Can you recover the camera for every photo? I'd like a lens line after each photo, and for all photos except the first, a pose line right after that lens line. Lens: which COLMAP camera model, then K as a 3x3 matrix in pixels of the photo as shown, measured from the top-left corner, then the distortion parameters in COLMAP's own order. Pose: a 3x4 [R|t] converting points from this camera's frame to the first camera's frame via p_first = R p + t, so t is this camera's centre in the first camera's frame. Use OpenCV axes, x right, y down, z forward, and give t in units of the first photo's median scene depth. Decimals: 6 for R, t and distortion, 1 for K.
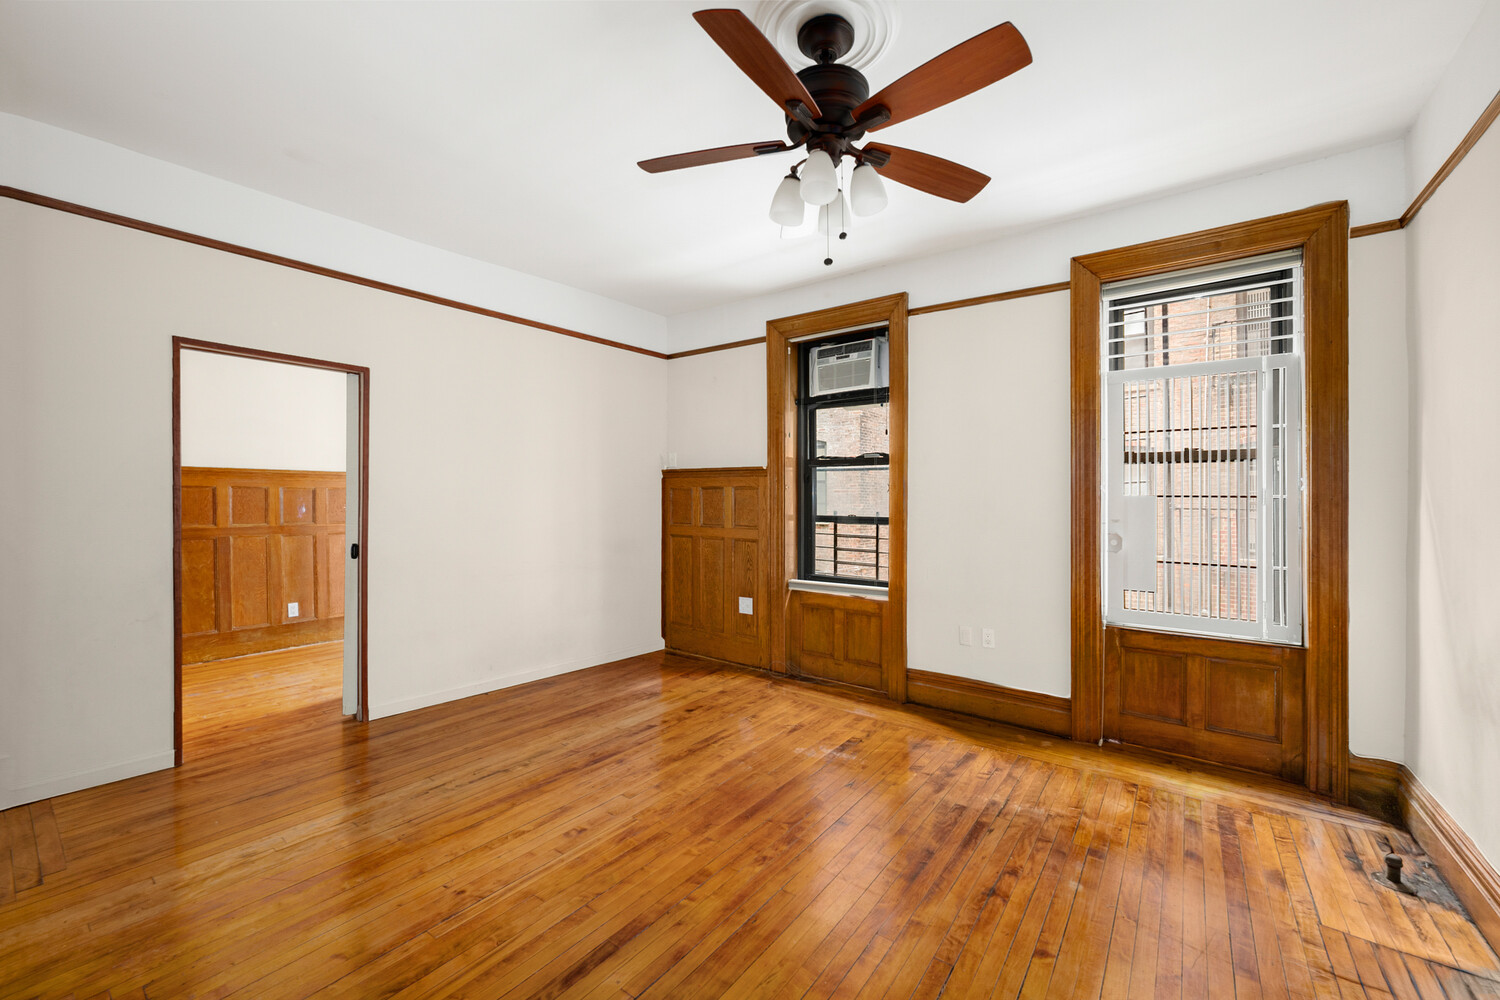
lens RADIAL K [[603.7, 0, 758.0], [0, 603.7, 507.8], [0, 0, 1]] dist [0.003428, 0.000033]
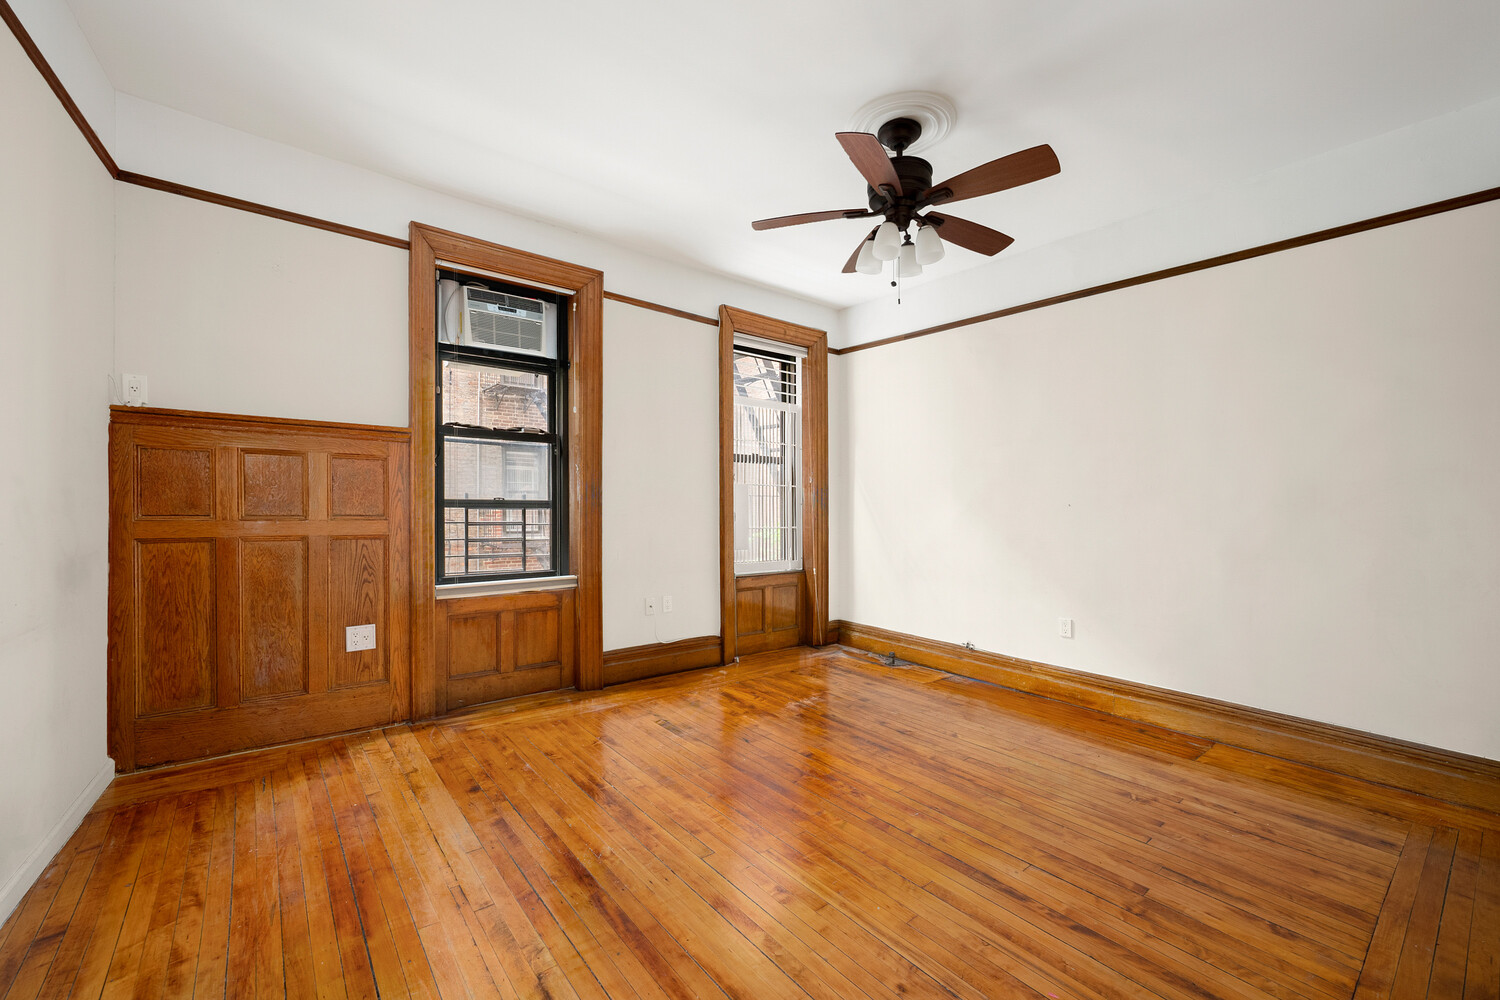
lens RADIAL K [[603.7, 0, 759.7], [0, 603.7, 496.1], [0, 0, 1]] dist [0.003428, 0.000033]
pose [[0.256633, 0.003251, 0.966504, -0.584619], [-0.001766, 0.999994, -0.002894, 0.011197], [-0.966507, -0.000964, 0.256637, 0.451240]]
